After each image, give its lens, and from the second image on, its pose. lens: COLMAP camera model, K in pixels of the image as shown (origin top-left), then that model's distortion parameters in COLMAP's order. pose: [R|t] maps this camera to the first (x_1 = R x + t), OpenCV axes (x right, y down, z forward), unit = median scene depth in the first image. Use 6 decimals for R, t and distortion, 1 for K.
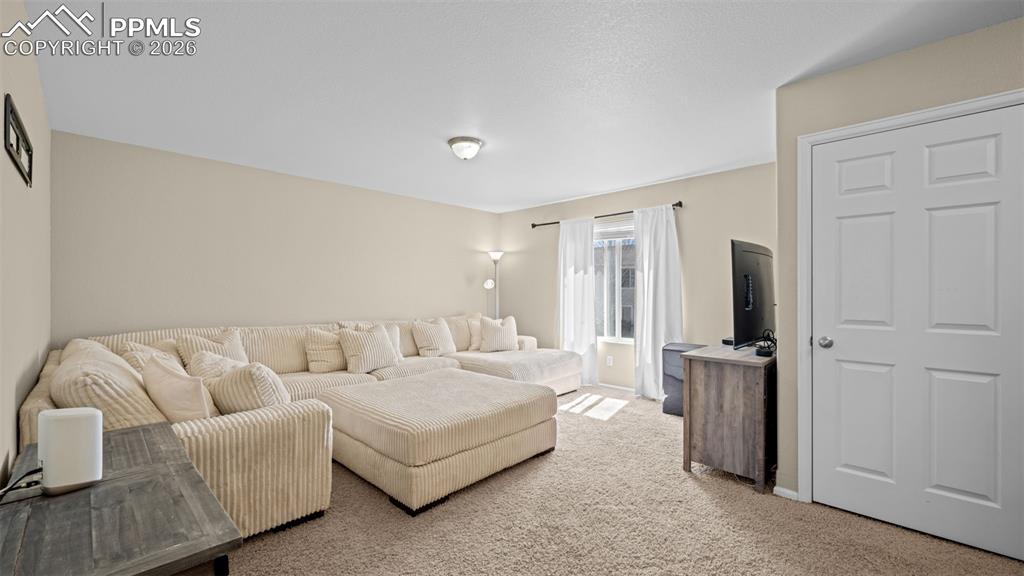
lens RADIAL K [[417.3, 0, 508.2], [0, 417.3, 290.4], [0, 0, 1]] dist [-0.002647, -0.000297]
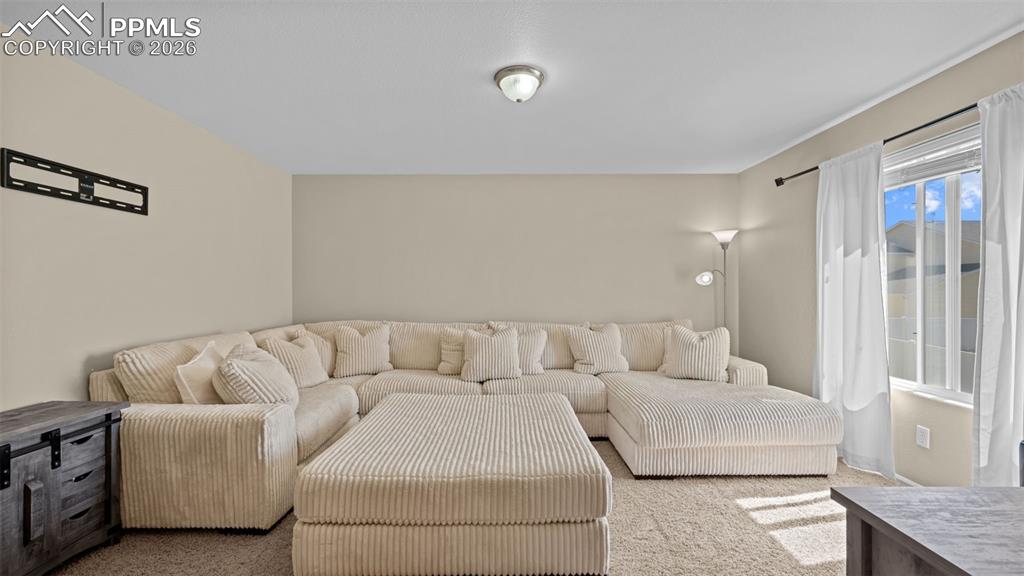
lens RADIAL K [[417.3, 0, 509.4], [0, 417.3, 287.6], [0, 0, 1]] dist [-0.002647, -0.000297]
pose [[0.694982, -0.002928, -0.719021, 0.271249], [0.002056, 0.999996, -0.002085, 0.001071], [0.719024, -0.000030, 0.694985, 0.350030]]
